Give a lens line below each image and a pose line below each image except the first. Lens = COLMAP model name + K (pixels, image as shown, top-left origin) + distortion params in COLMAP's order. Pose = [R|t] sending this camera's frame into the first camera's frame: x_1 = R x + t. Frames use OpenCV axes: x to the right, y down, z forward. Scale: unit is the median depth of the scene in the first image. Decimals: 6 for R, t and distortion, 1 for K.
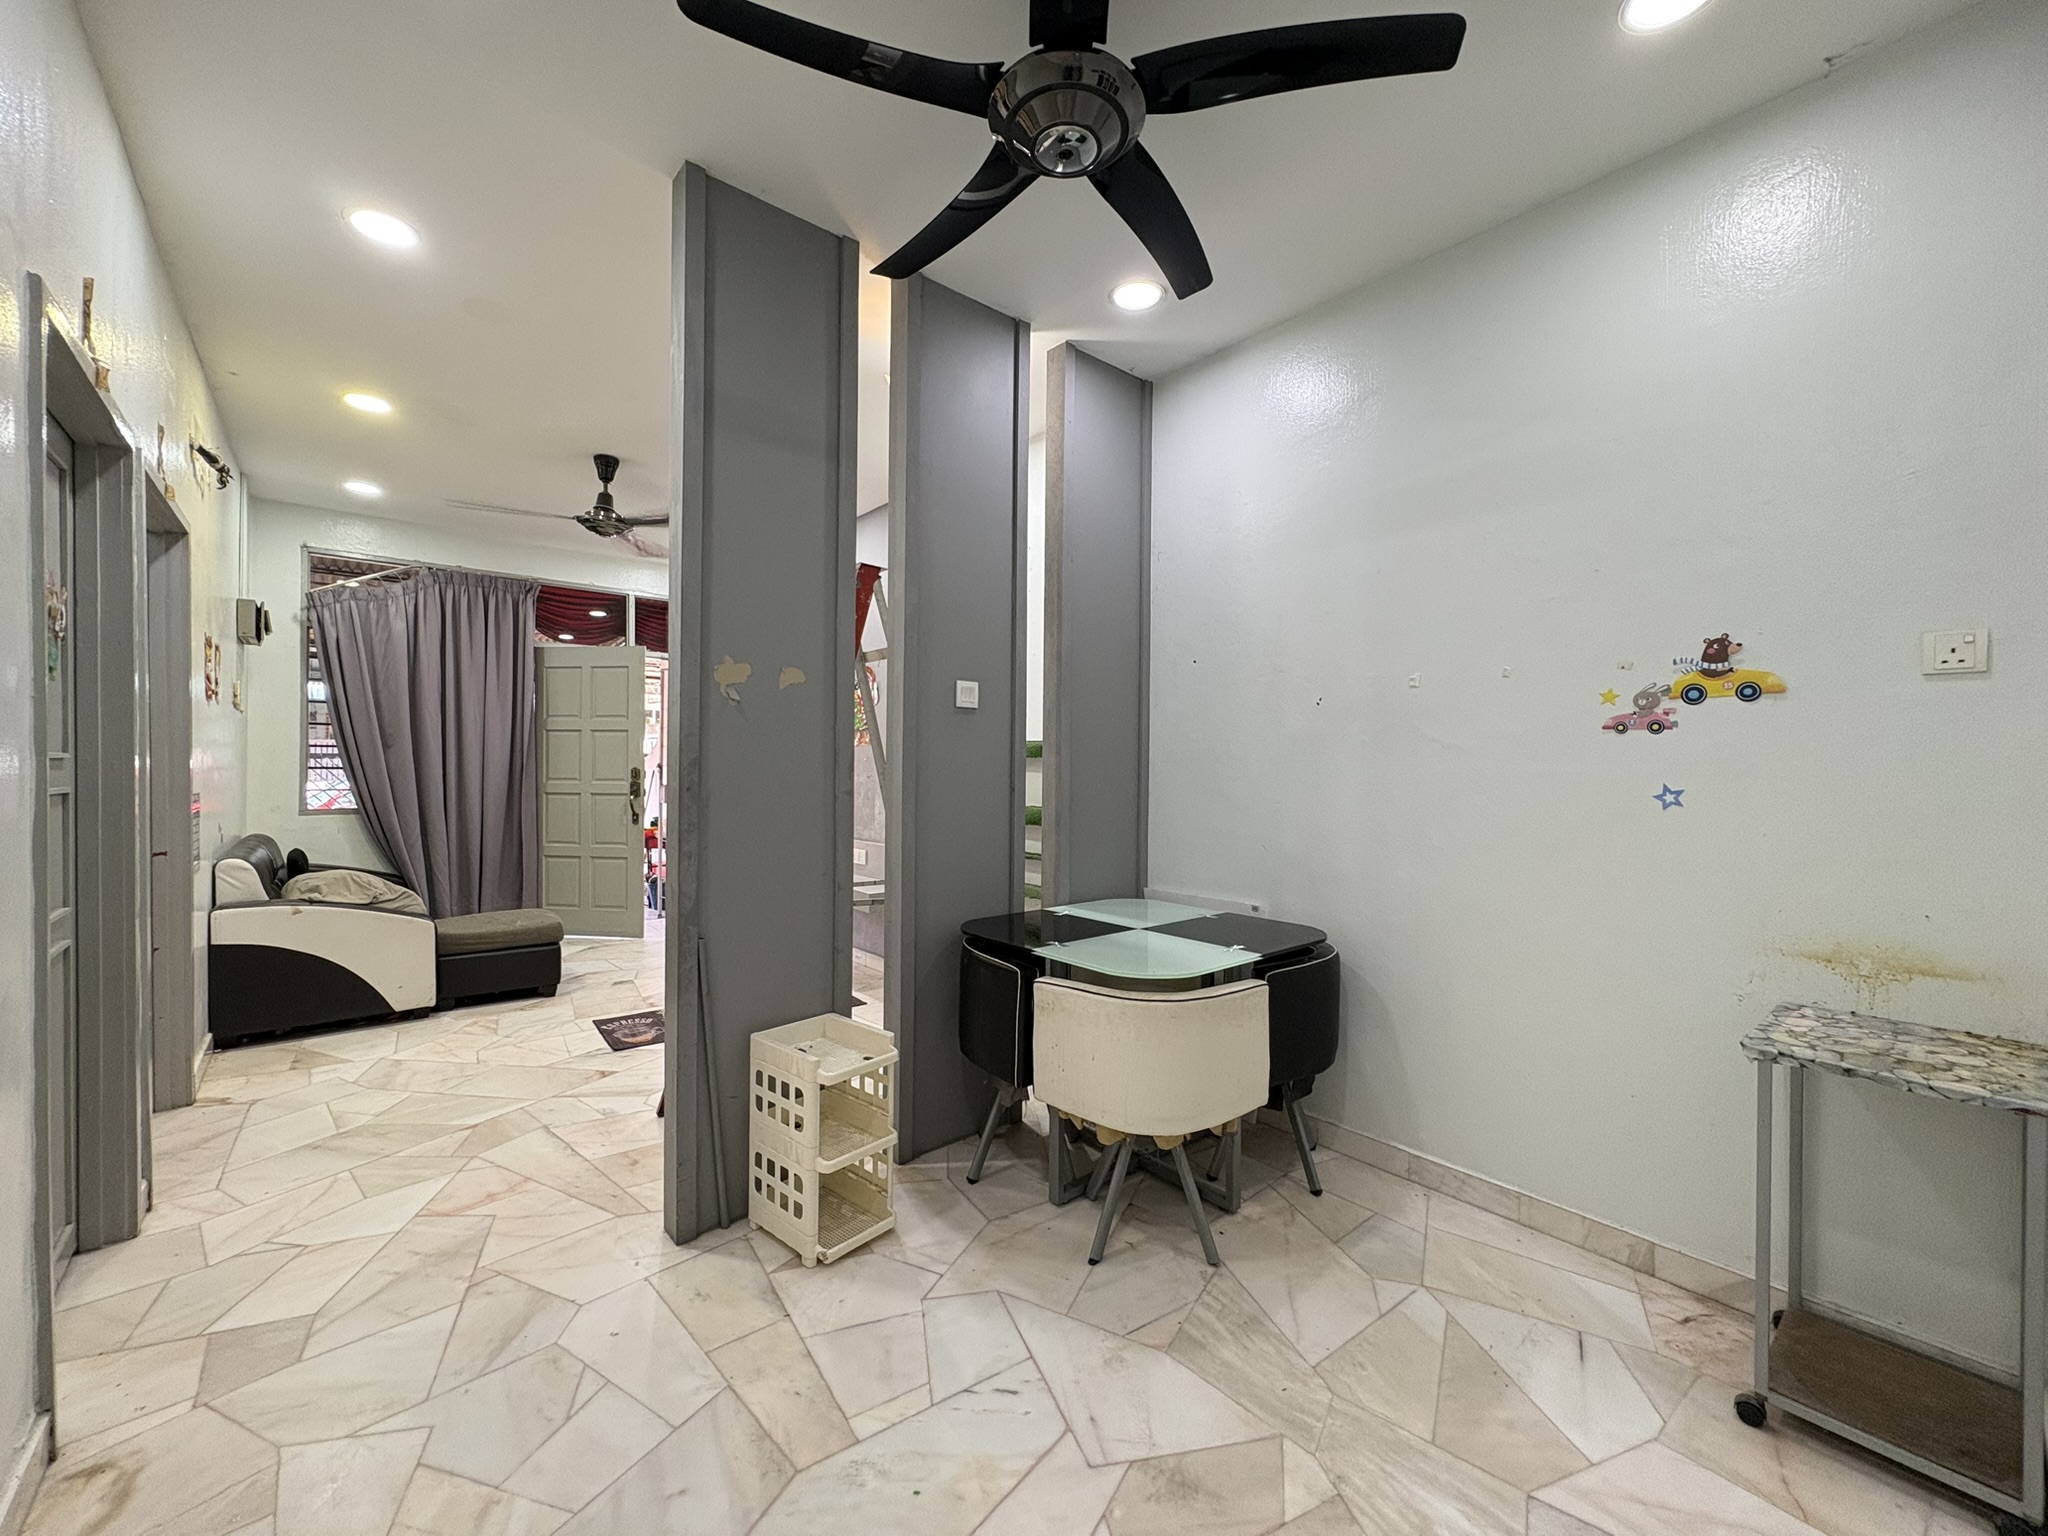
lens RADIAL K [[812.0, 0, 1025.7], [0, 812.0, 767.4], [0, 0, 1]] dist [0.001088, -0.000191]
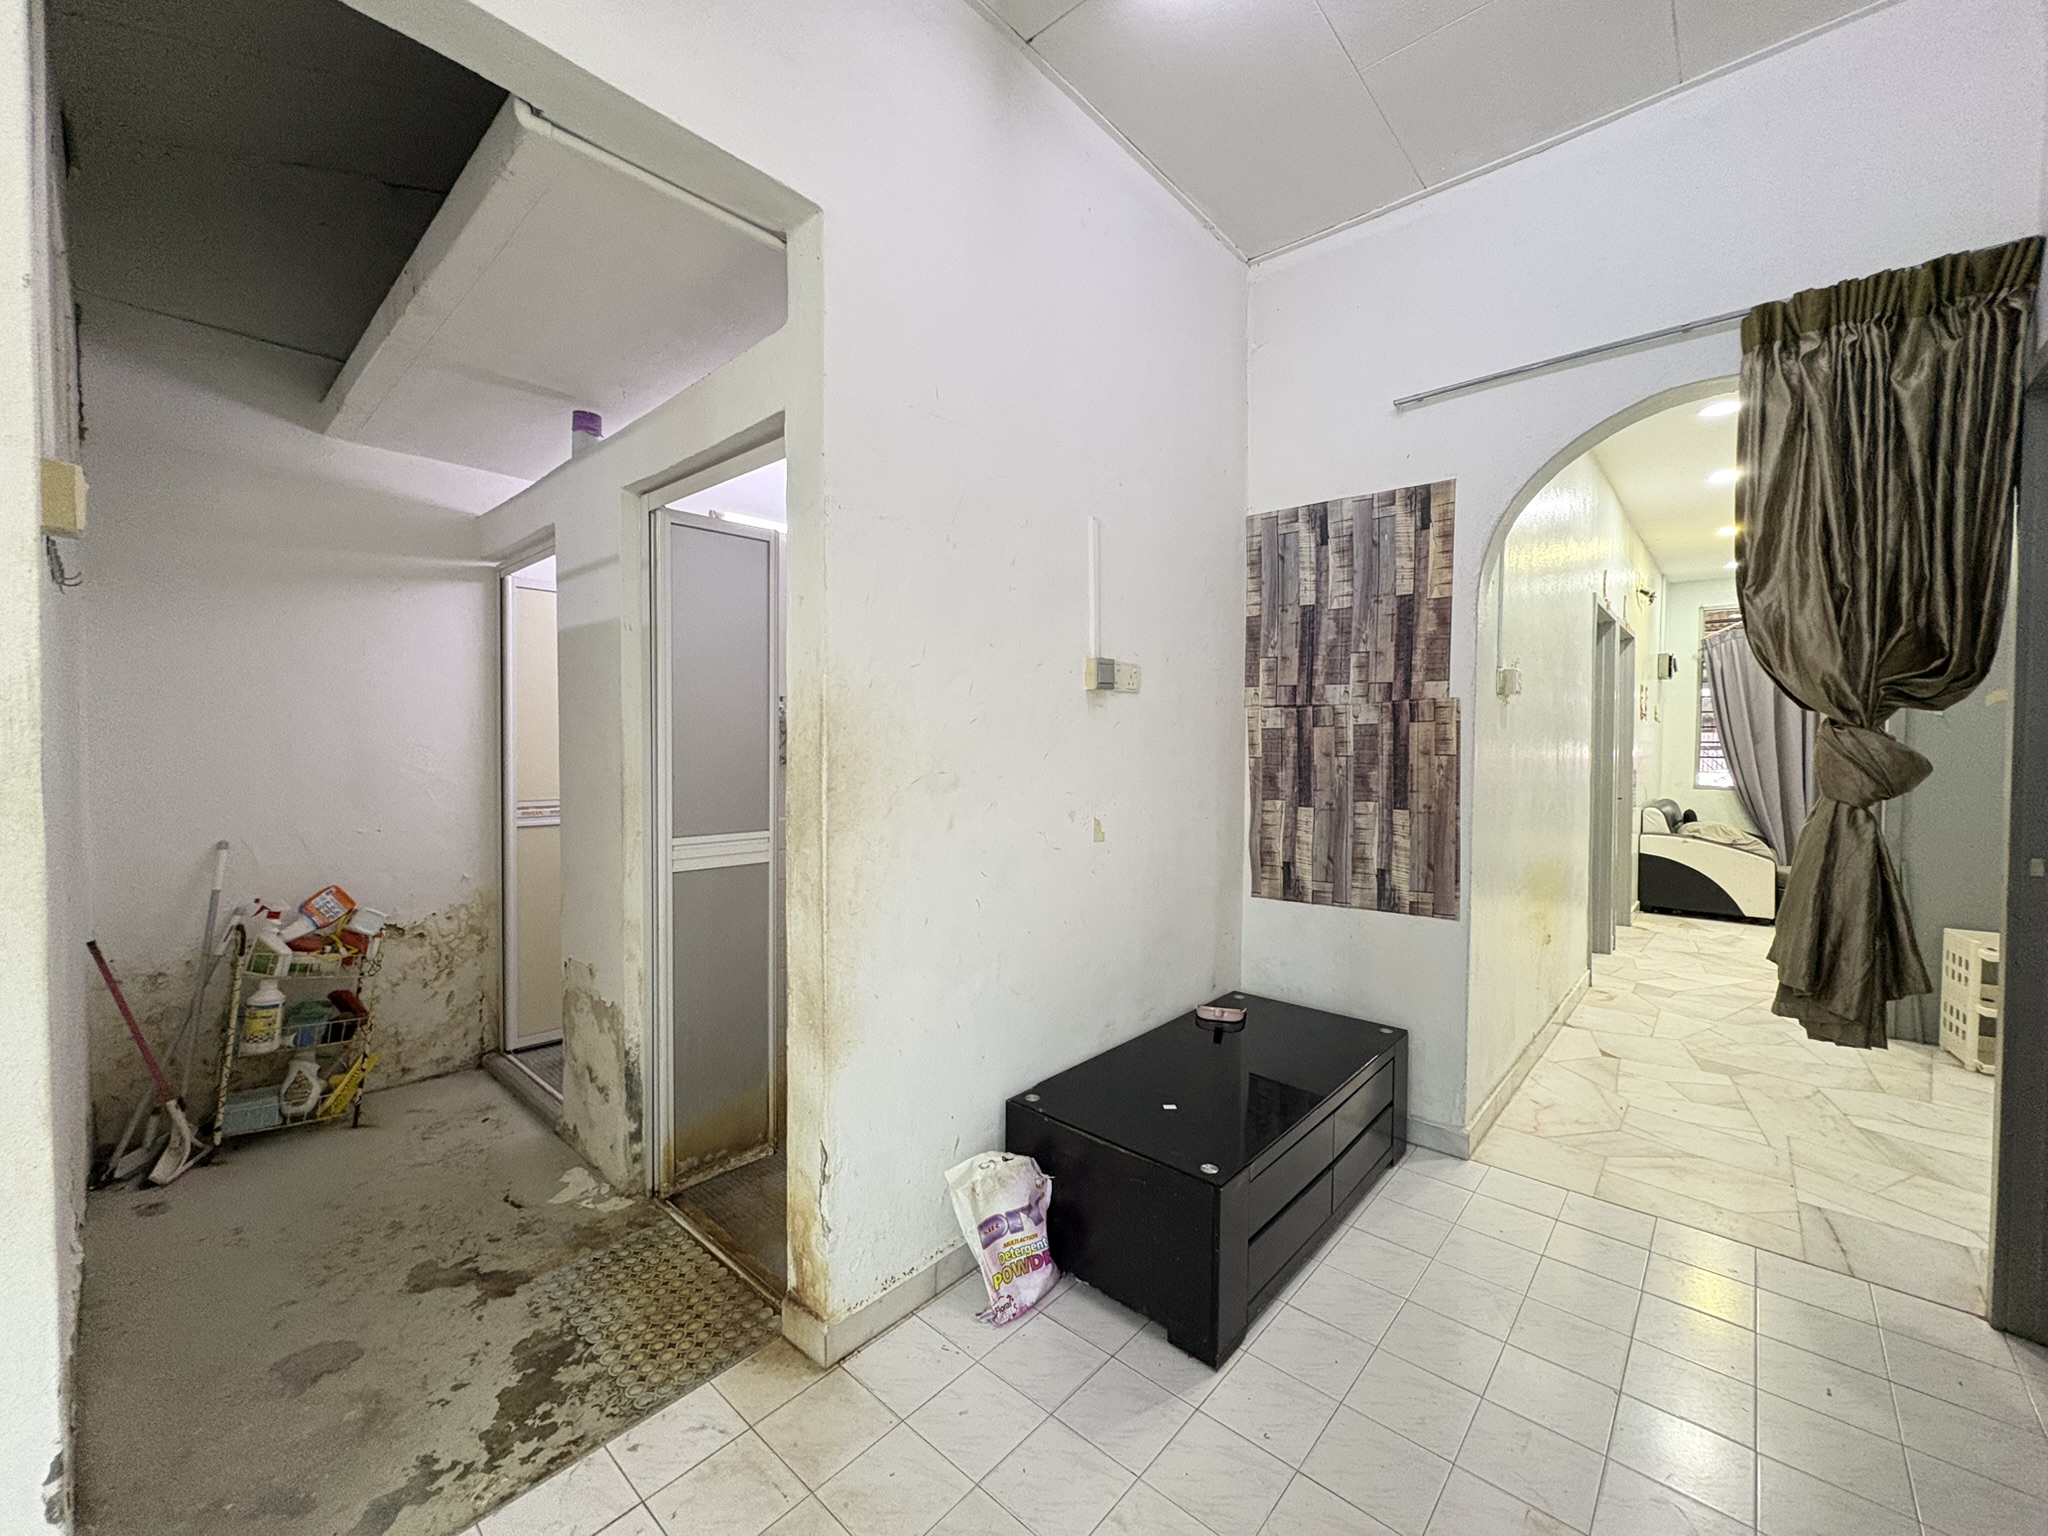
lens RADIAL K [[812.0, 0, 1027.3], [0, 812.0, 765.4], [0, 0, 1]] dist [0.001088, -0.000191]
pose [[0.136700, 0.016959, -0.990467, 0.498052], [-0.008762, 0.999835, 0.015910, 0.003489], [0.990574, 0.006503, 0.136826, -0.499266]]
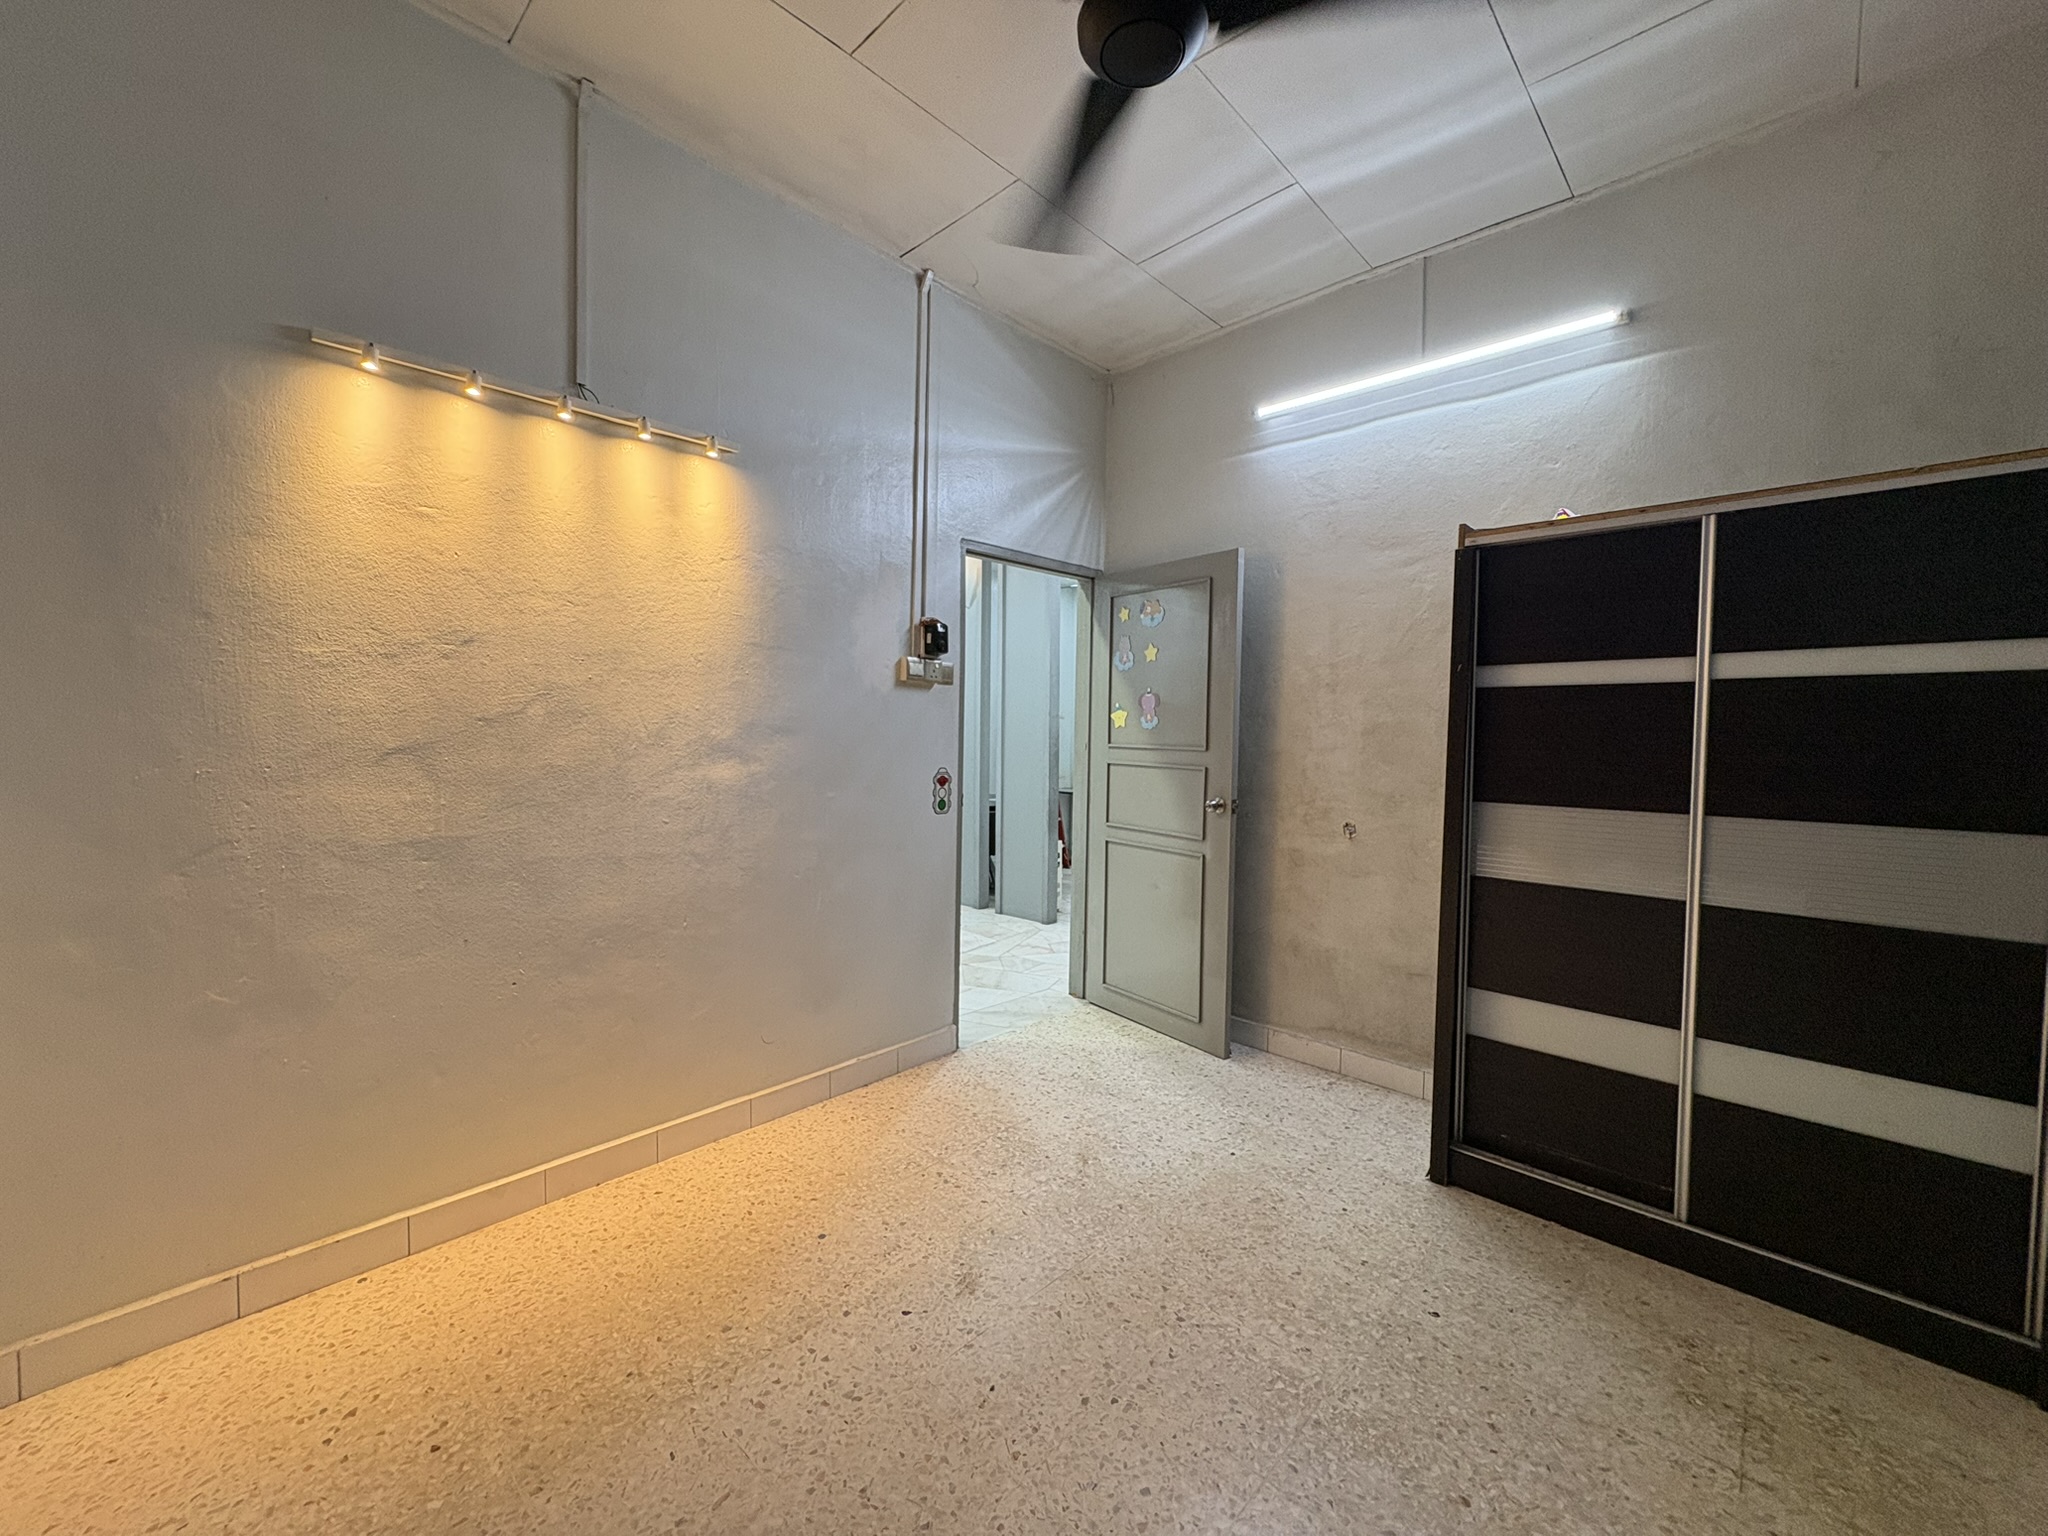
lens RADIAL K [[812.0, 0, 1016.2], [0, 812.0, 764.4], [0, 0, 1]] dist [0.001088, -0.000191]
pose [[-0.098882, -0.051749, 0.993753, -1.512794], [-0.008918, 0.998653, 0.051116, -0.028516], [-0.995059, -0.003808, -0.099210, 0.701535]]
